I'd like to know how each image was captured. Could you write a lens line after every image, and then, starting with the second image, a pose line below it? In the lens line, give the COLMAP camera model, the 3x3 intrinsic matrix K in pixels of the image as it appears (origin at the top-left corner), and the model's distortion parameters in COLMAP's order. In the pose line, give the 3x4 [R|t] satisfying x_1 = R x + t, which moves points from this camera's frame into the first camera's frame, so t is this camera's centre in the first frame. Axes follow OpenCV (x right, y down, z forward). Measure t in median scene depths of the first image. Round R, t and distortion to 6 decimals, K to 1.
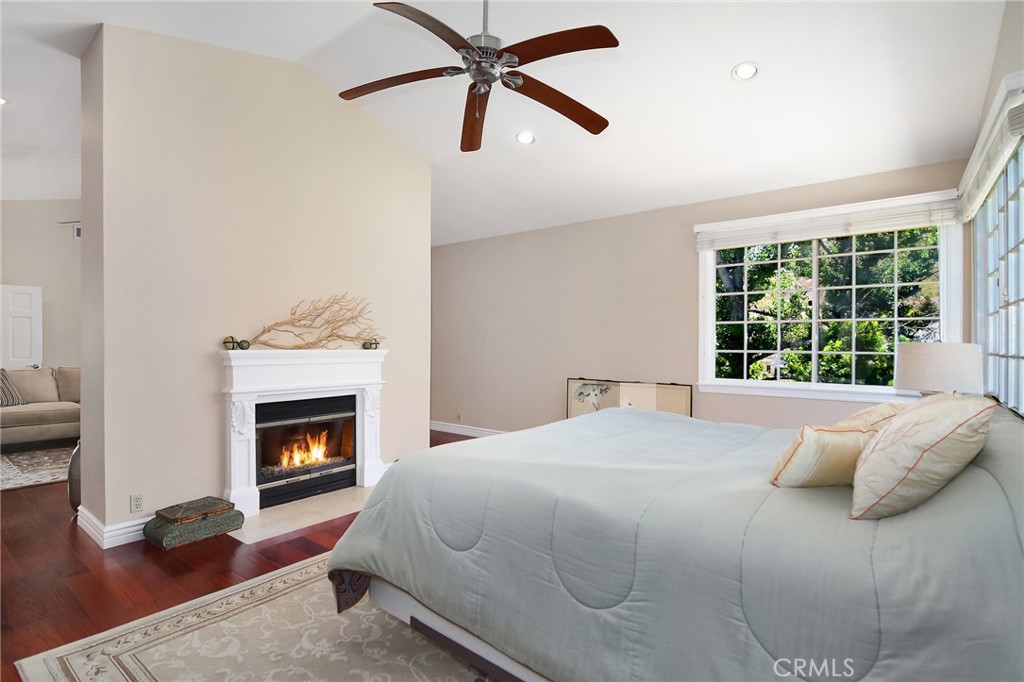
lens RADIAL K [[501.5, 0, 512.0], [0, 501.5, 341.0], [0, 0, 1]] dist [-0.000514, -0.000278]
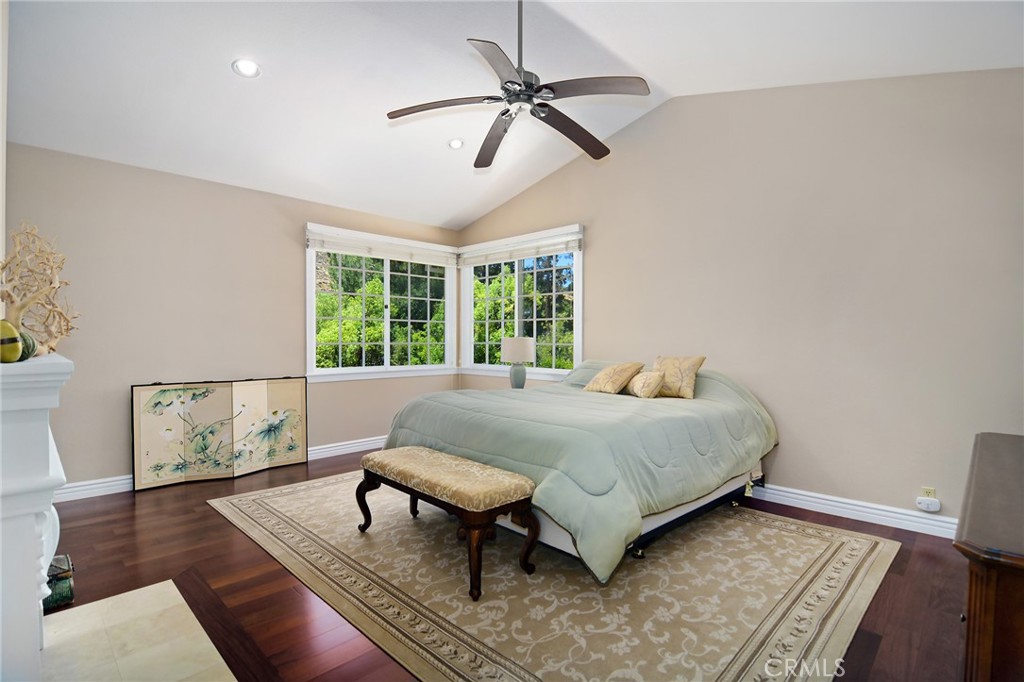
lens RADIAL K [[487.3, 0, 510.6], [0, 487.3, 355.1], [0, 0, 1]] dist [-0.000535, -0.000123]
pose [[0.122183, -0.036813, 0.991825, -0.591656], [-0.005379, 0.999273, 0.037753, 0.002780], [-0.992493, -0.009948, 0.121896, 0.456831]]
